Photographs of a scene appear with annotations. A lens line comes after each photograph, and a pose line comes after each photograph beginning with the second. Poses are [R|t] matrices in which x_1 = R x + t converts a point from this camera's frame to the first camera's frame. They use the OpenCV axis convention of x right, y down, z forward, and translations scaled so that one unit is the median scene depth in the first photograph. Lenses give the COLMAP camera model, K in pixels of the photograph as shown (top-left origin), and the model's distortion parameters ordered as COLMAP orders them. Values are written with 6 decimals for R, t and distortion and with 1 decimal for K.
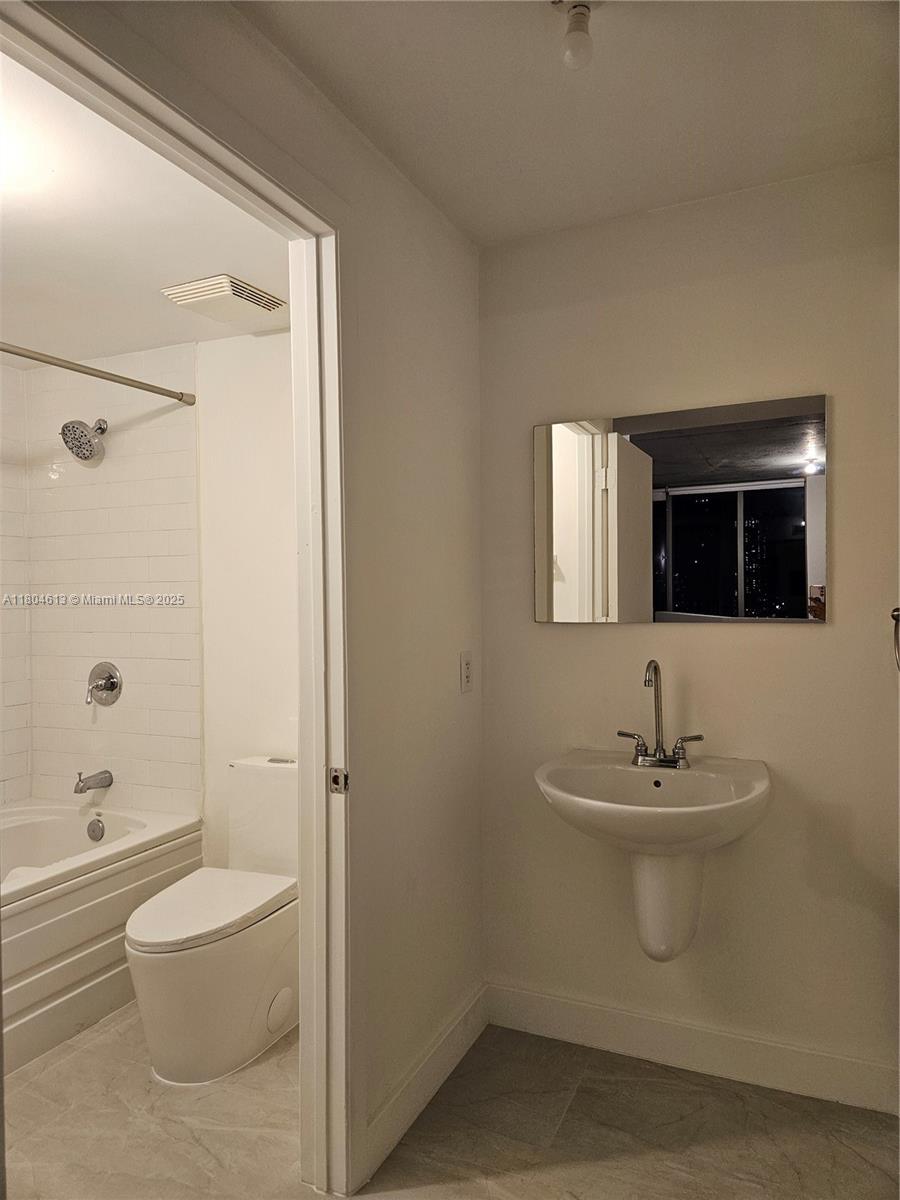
lens RADIAL K [[797.0, 0, 454.3], [0, 797.0, 605.0], [0, 0, 1]] dist [0.077349, -0.063423]
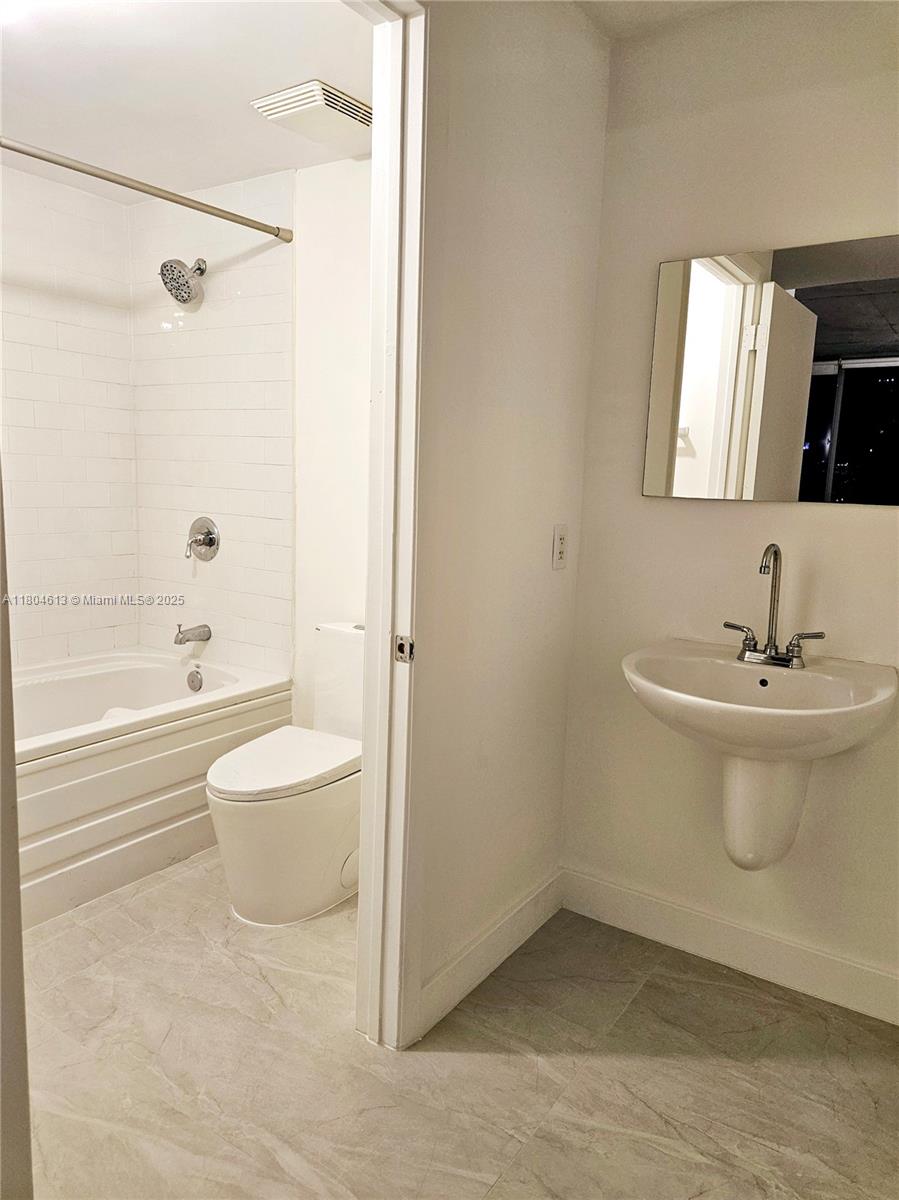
lens RADIAL K [[825.3, 0, 454.2], [0, 825.3, 597.7], [0, 0, 1]] dist [0.080748, -0.069466]
pose [[0.985985, 0.069260, -0.151780, 0.045125], [-0.048083, 0.989124, 0.139005, 0.016390], [0.159756, -0.129759, 0.978591, 0.049554]]
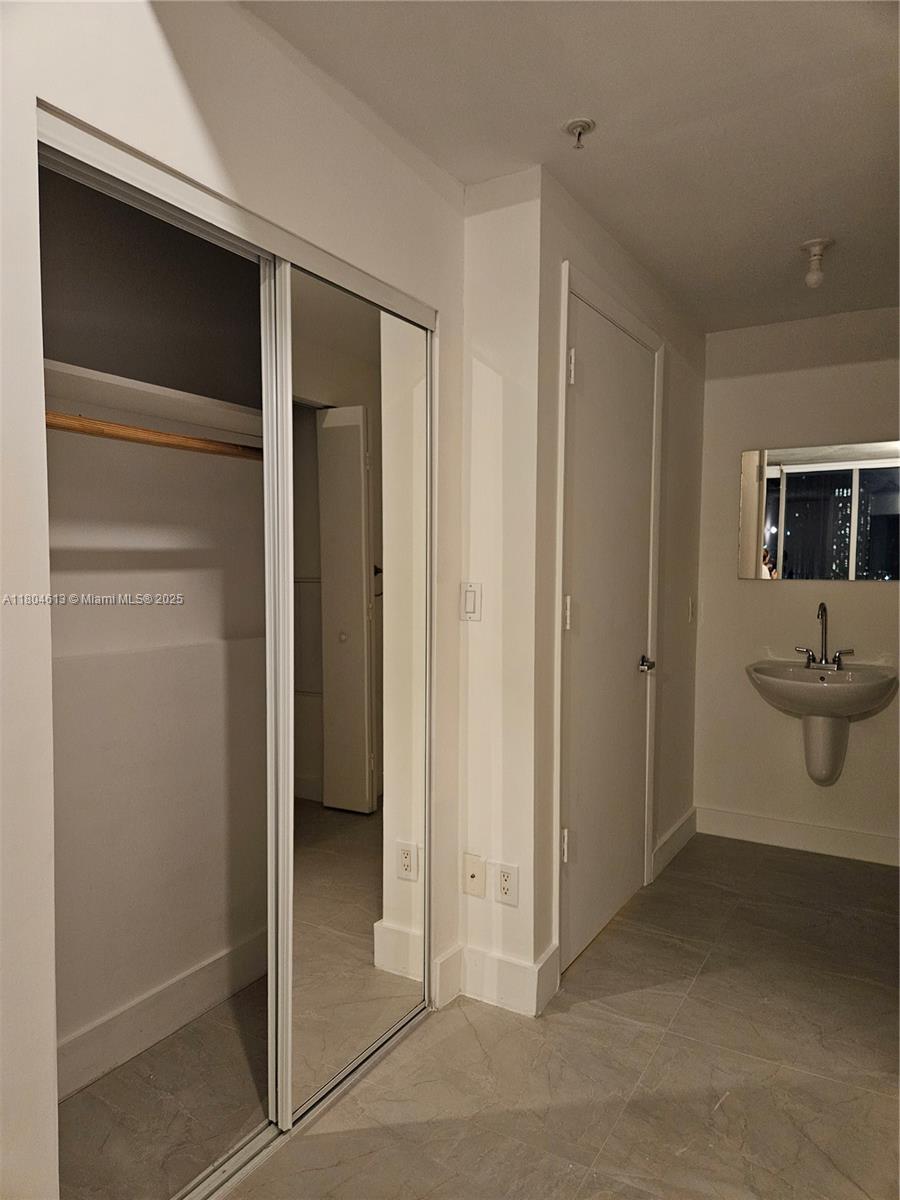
lens RADIAL K [[825.3, 0, 454.7], [0, 825.3, 597.7], [0, 0, 1]] dist [0.080748, -0.069466]
pose [[0.995719, 0.028728, -0.087858, -0.323703], [-0.026135, 0.999192, 0.030521, 0.024422], [0.088664, -0.028094, 0.995665, -0.700901]]
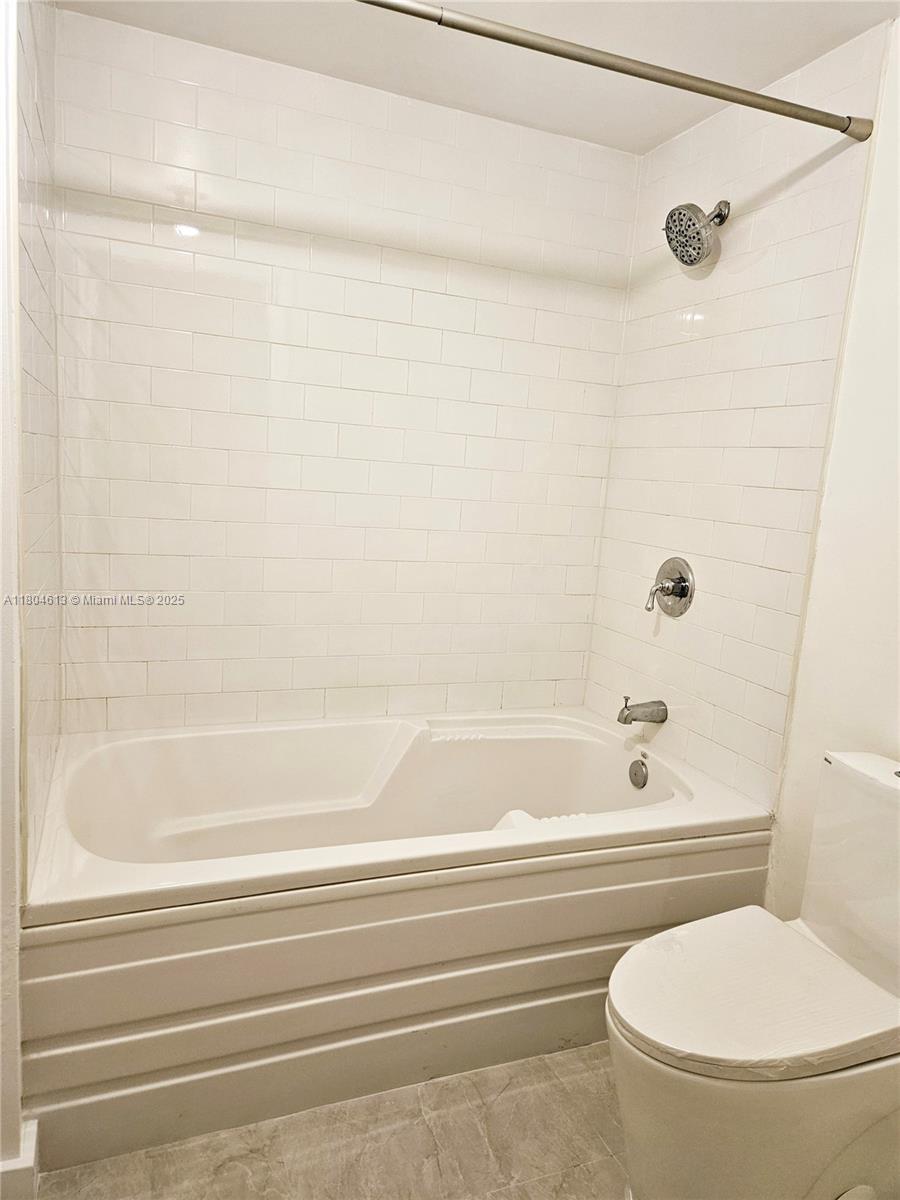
lens RADIAL K [[825.3, 0, 454.7], [0, 825.3, 597.7], [0, 0, 1]] dist [0.080748, -0.069466]
pose [[0.724788, 0.170221, -0.667613, -0.099747], [-0.088458, 0.983970, 0.154849, 0.011336], [0.683269, -0.053177, 0.728227, 0.435308]]
